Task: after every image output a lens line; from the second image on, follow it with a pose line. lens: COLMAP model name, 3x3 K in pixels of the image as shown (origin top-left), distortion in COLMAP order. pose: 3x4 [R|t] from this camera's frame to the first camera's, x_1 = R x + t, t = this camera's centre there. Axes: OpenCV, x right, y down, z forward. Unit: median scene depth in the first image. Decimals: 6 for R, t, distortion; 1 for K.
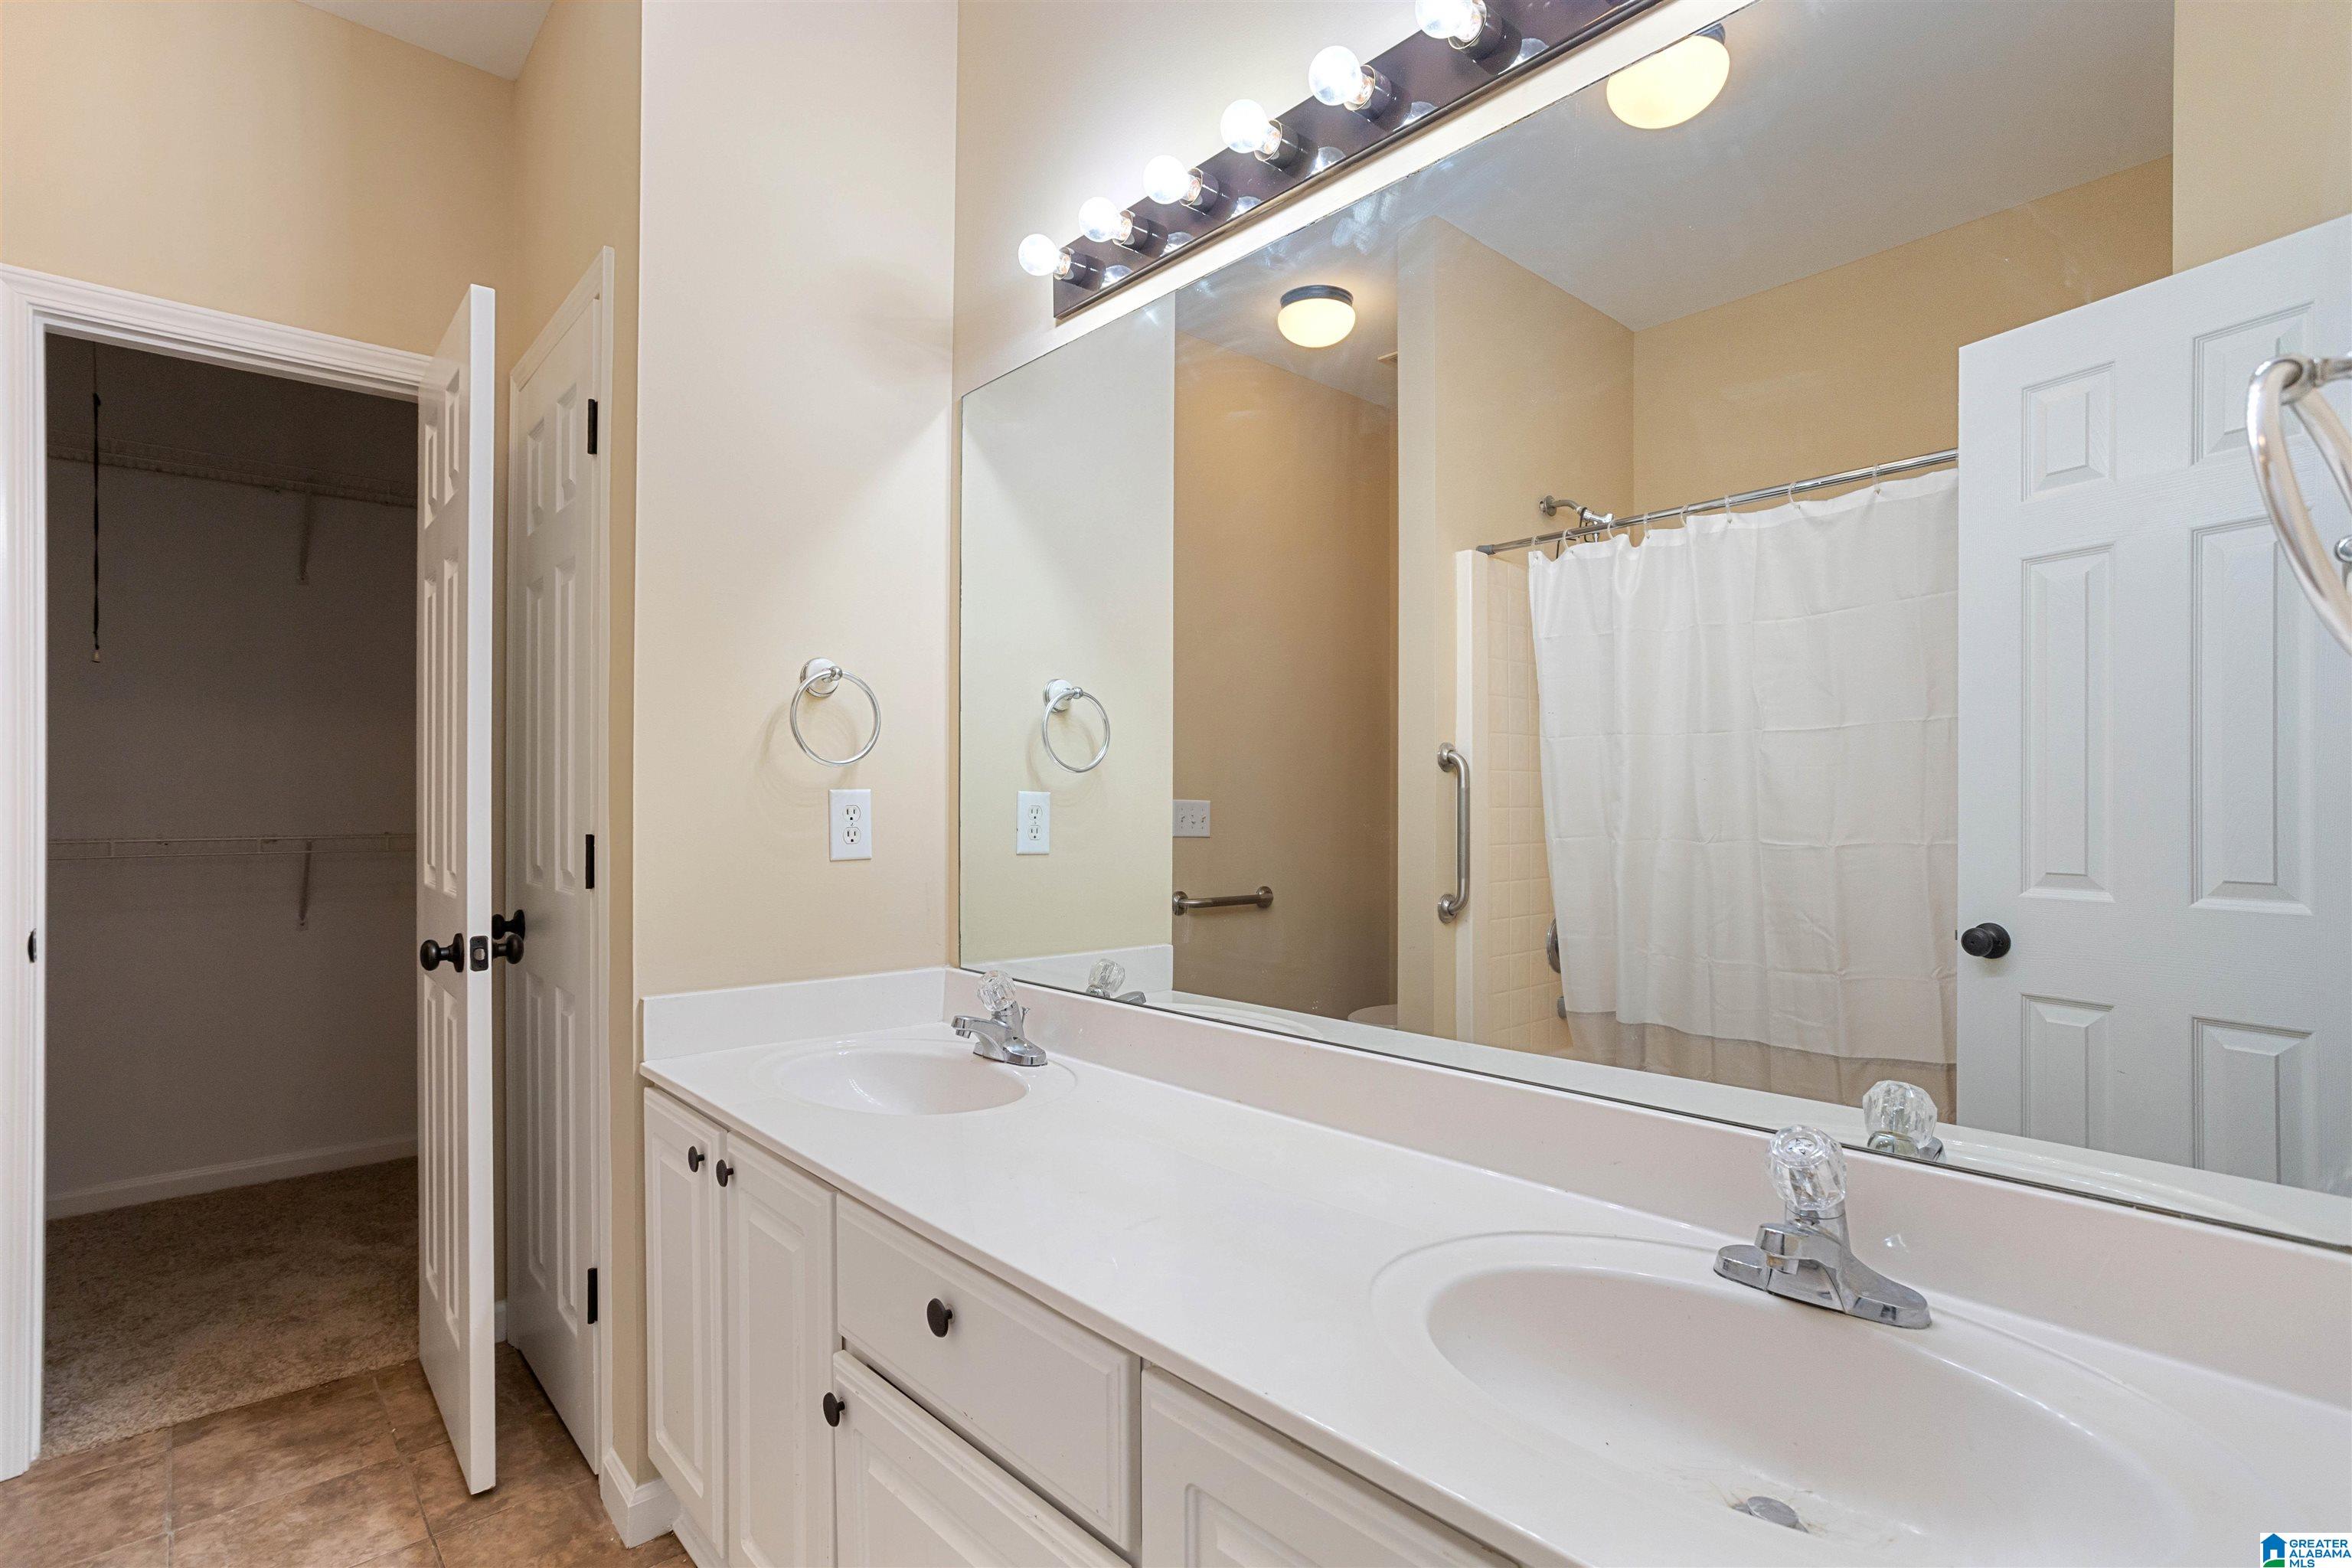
lens RADIAL K [[1147.2, 0, 1181.9], [0, 1147.2, 791.2], [0, 0, 1]] dist [-0.019450, 0.007465]
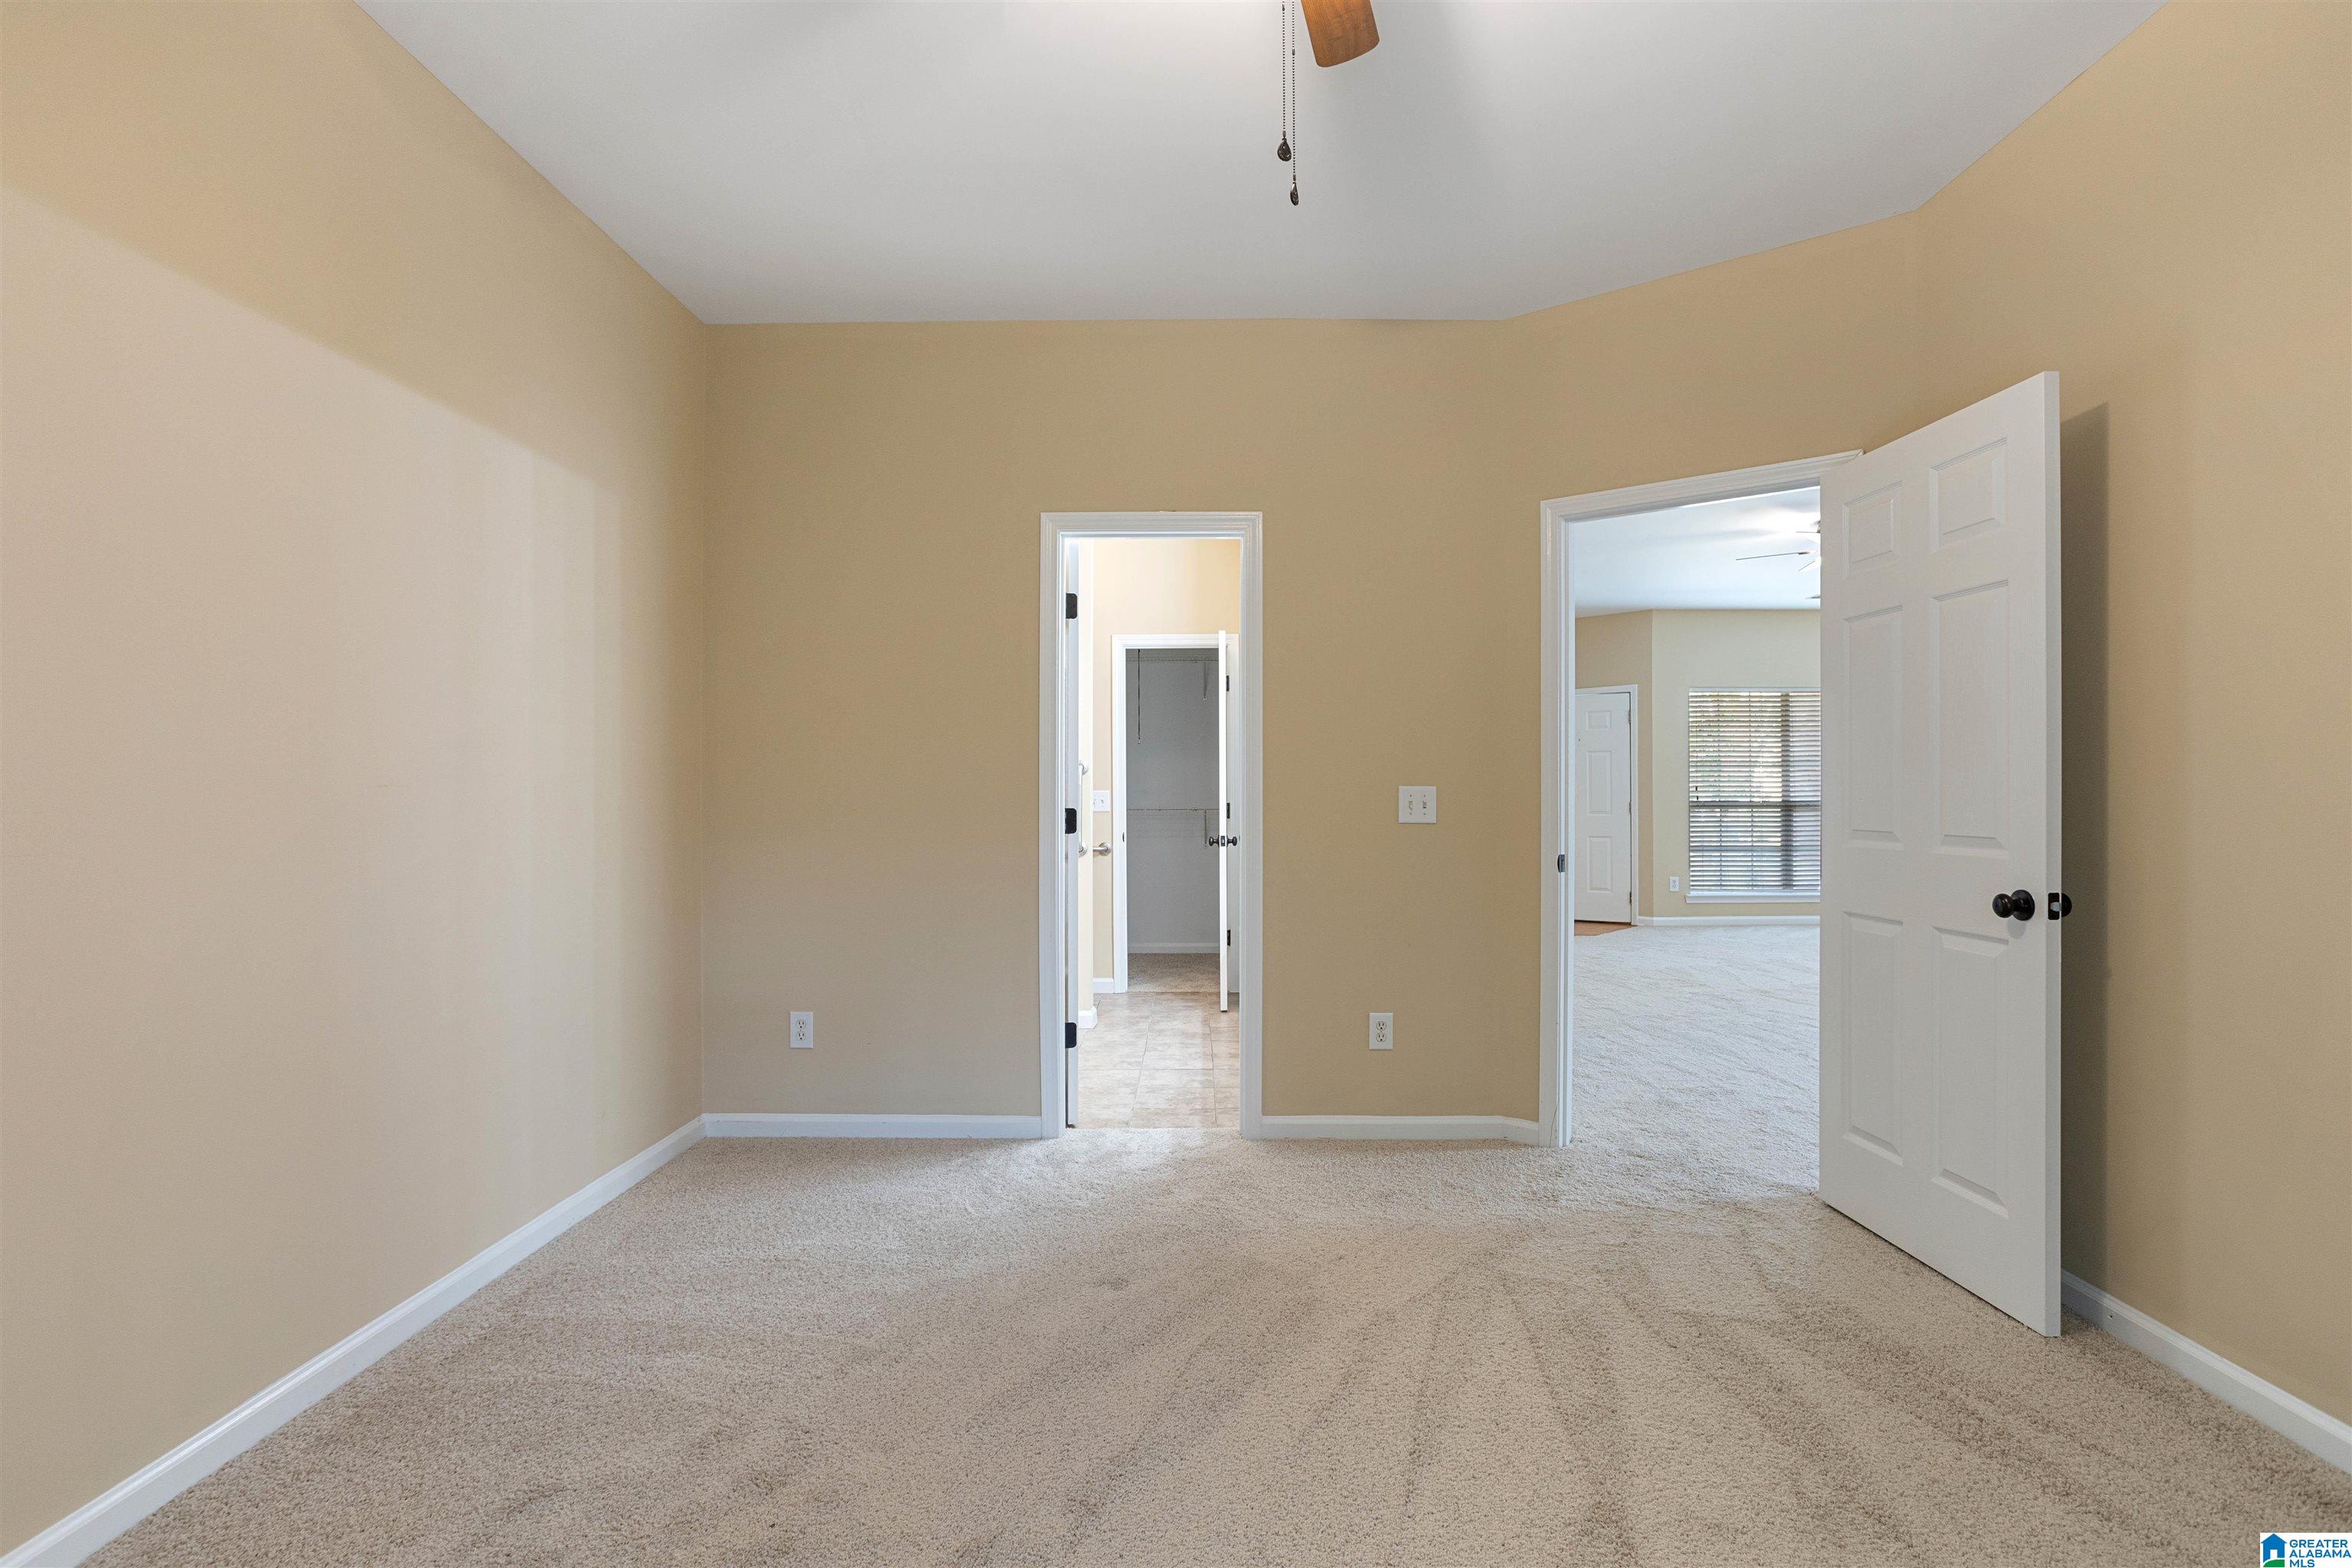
lens RADIAL K [[1147.2, 0, 1176.2], [0, 1147.2, 793.8], [0, 0, 1]] dist [-0.019450, 0.007465]
pose [[0.731560, -0.002069, -0.681774, 1.224047], [0.007872, 0.999954, 0.005412, -0.013426], [0.681732, -0.009326, 0.731543, -1.191978]]
